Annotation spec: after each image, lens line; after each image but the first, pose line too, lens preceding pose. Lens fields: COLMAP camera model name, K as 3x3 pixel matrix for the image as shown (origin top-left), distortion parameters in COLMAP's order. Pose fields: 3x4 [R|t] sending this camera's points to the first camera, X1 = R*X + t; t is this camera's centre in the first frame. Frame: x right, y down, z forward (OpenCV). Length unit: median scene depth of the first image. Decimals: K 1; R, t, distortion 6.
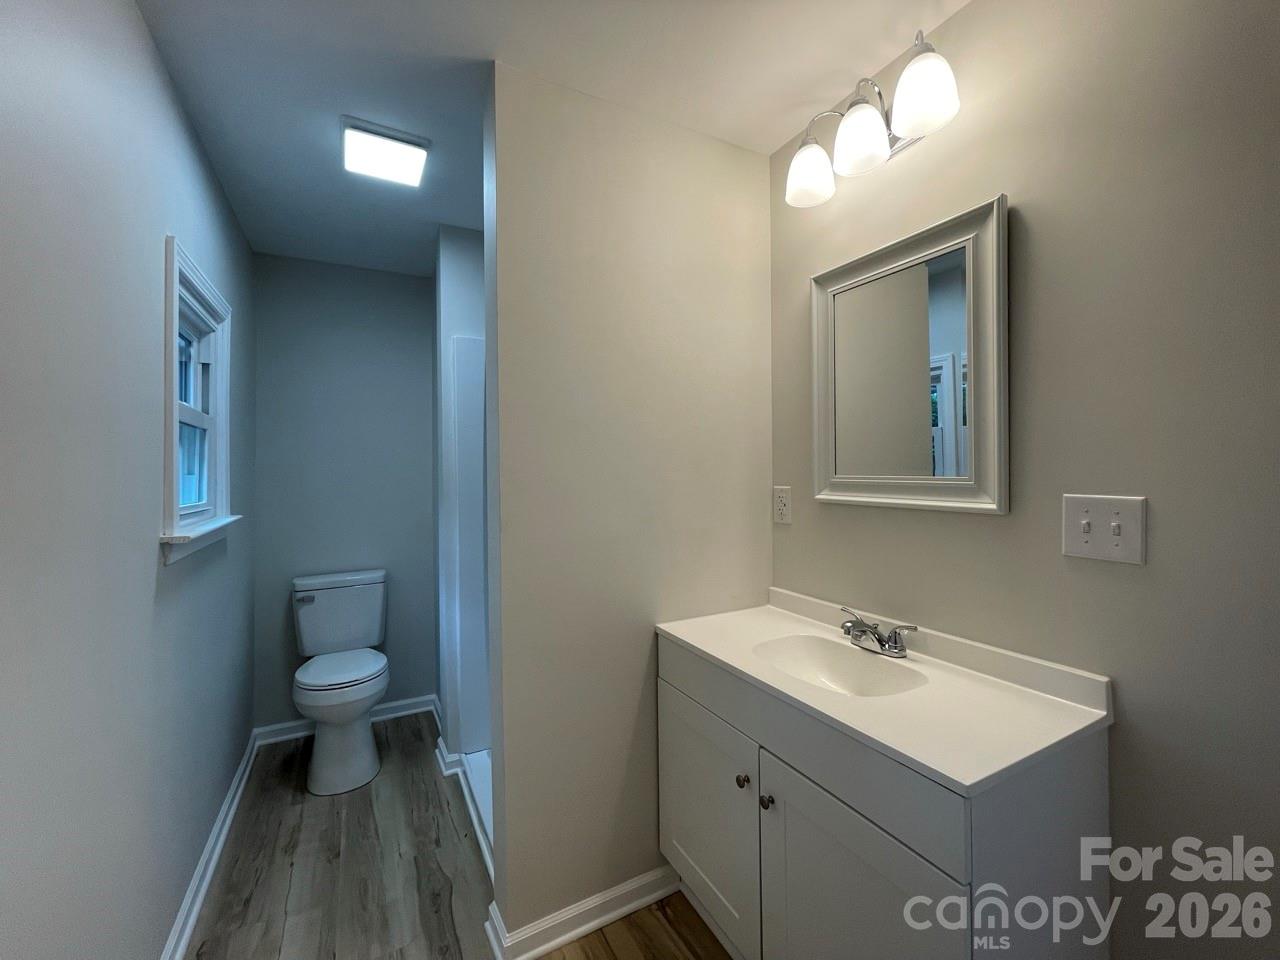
lens RADIAL K [[516.1, 0, 639.9], [0, 516.1, 474.5], [0, 0, 1]] dist [-0.008302, 0.000732]
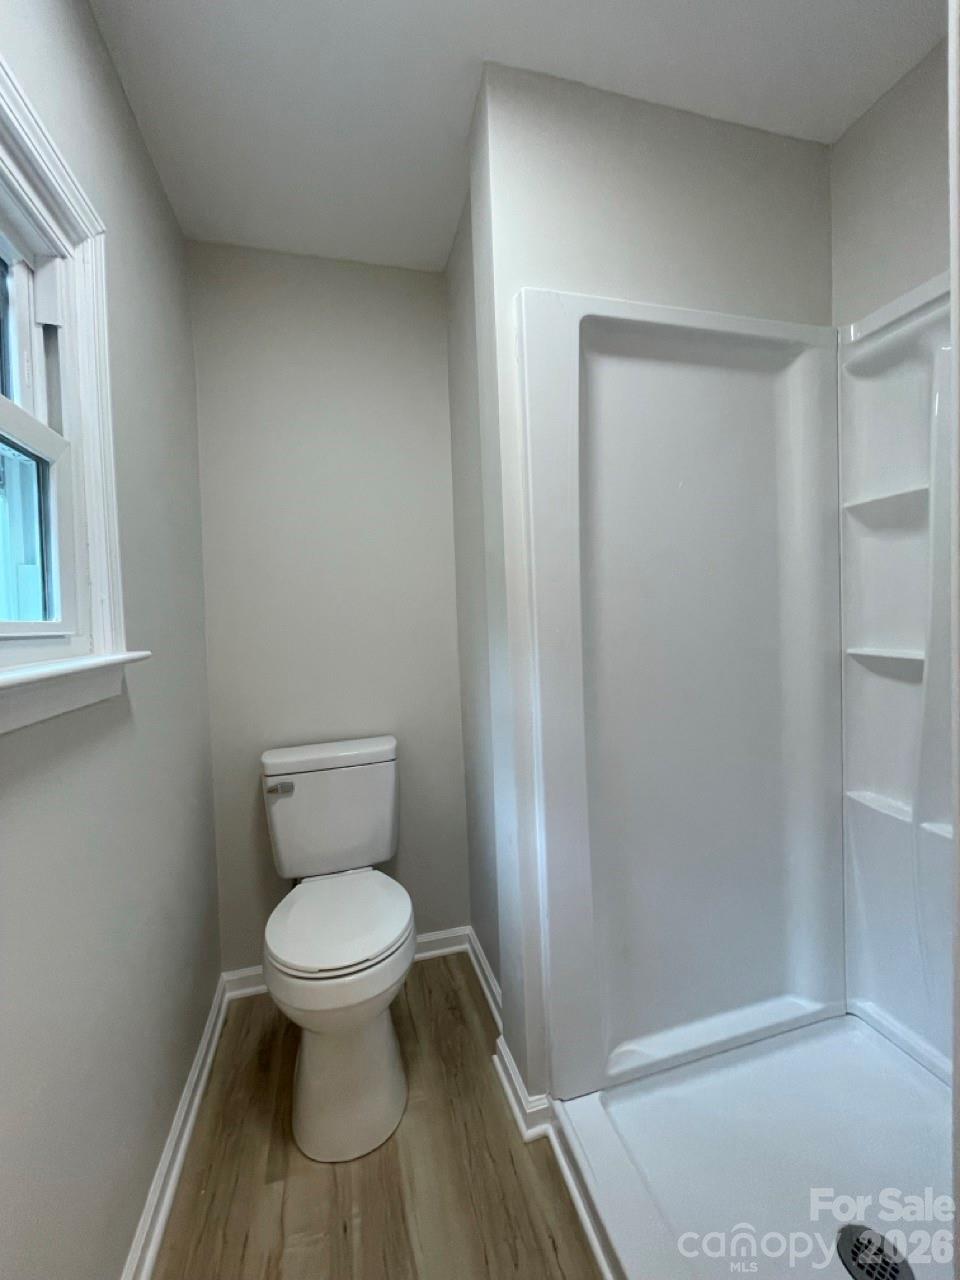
lens RADIAL K [[516.1, 0, 481.4], [0, 516.1, 626.3], [0, 0, 1]] dist [-0.008302, 0.000732]
pose [[0.972288, -0.028061, -0.232096, -0.272115], [0.034369, 0.999140, 0.023178, 0.043559], [0.231246, -0.030512, 0.972417, 0.468923]]
